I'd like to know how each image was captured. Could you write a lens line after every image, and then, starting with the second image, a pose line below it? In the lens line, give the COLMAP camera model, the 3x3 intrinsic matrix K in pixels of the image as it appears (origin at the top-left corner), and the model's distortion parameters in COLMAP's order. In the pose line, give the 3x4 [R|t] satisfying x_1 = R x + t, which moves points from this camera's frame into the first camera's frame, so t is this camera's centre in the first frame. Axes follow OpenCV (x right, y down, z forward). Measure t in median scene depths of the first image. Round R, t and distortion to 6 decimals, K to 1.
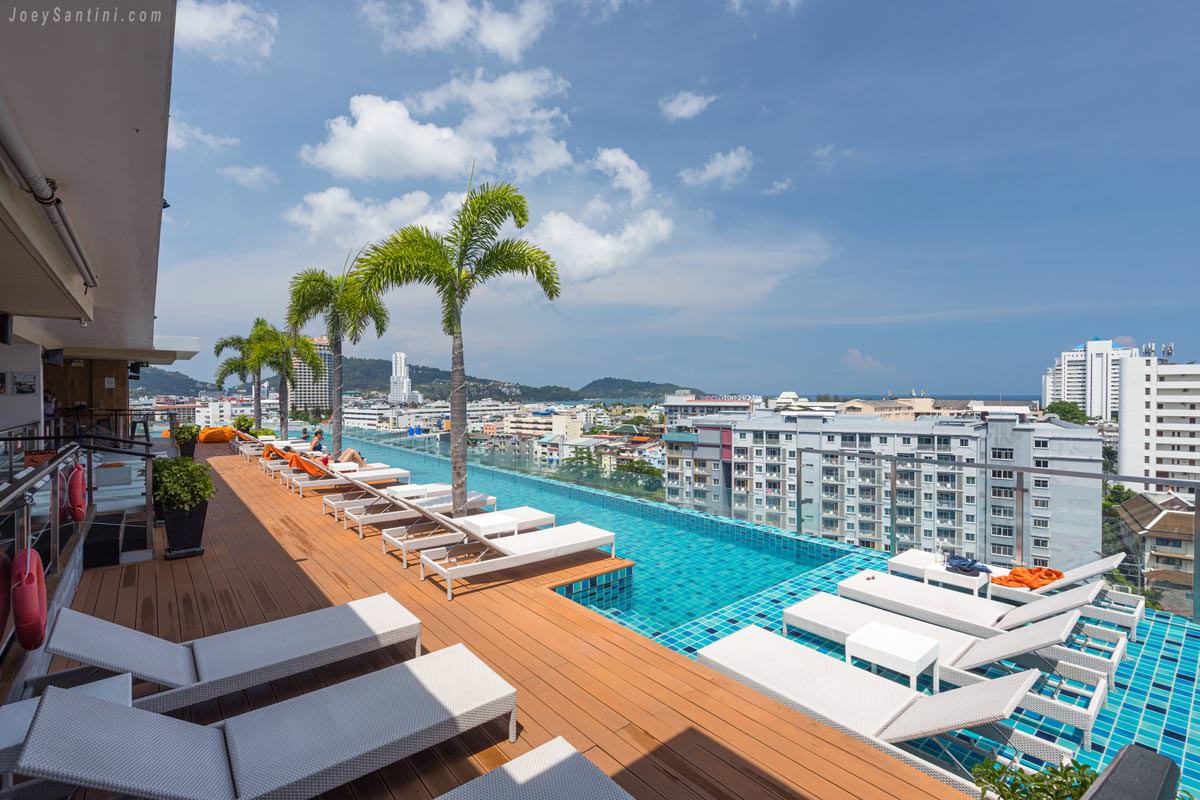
lens RADIAL K [[553.0, 0, 611.3], [0, 553.0, 400.7], [0, 0, 1]] dist [-0.010056, 0.000619]
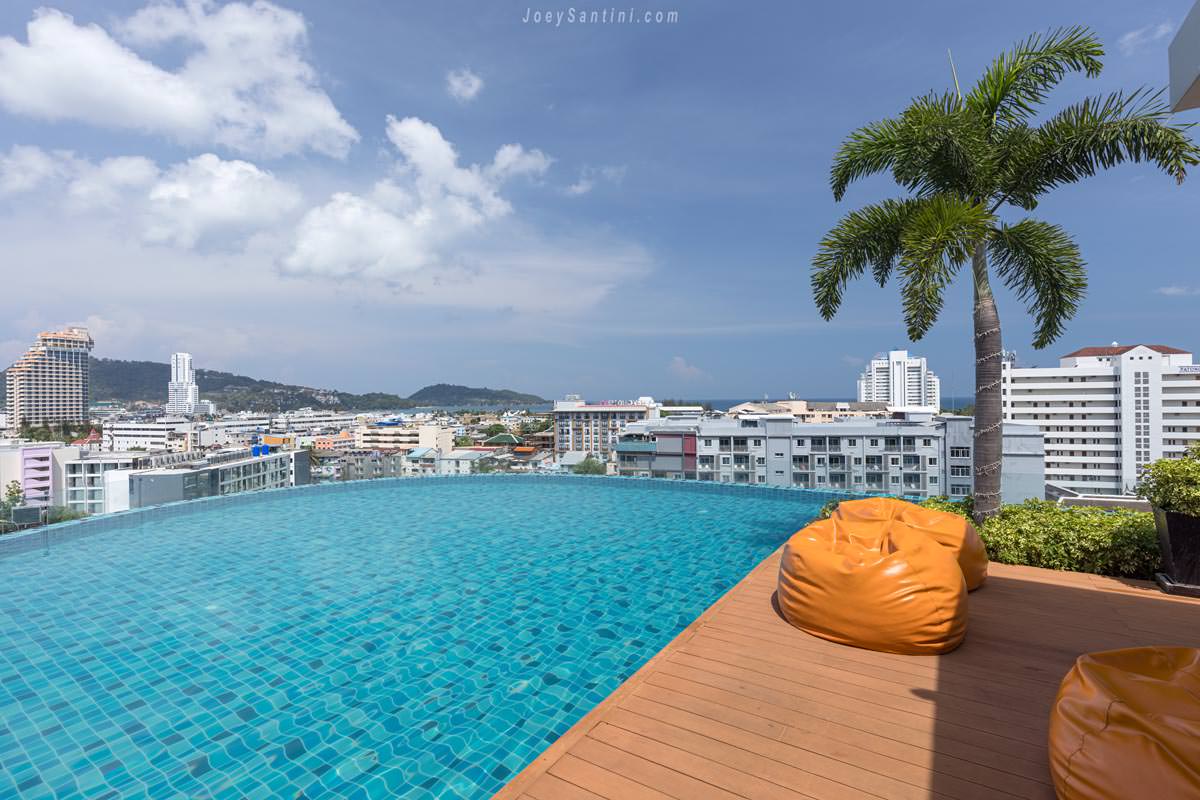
lens RADIAL K [[553.0, 0, 591.8], [0, 553.0, 397.9], [0, 0, 1]] dist [-0.010056, 0.000619]
pose [[0.954468, -0.008388, 0.298195, -0.114836], [0.013914, 0.999768, -0.016414, 0.001213], [-0.297988, 0.019816, 0.954364, 0.103932]]
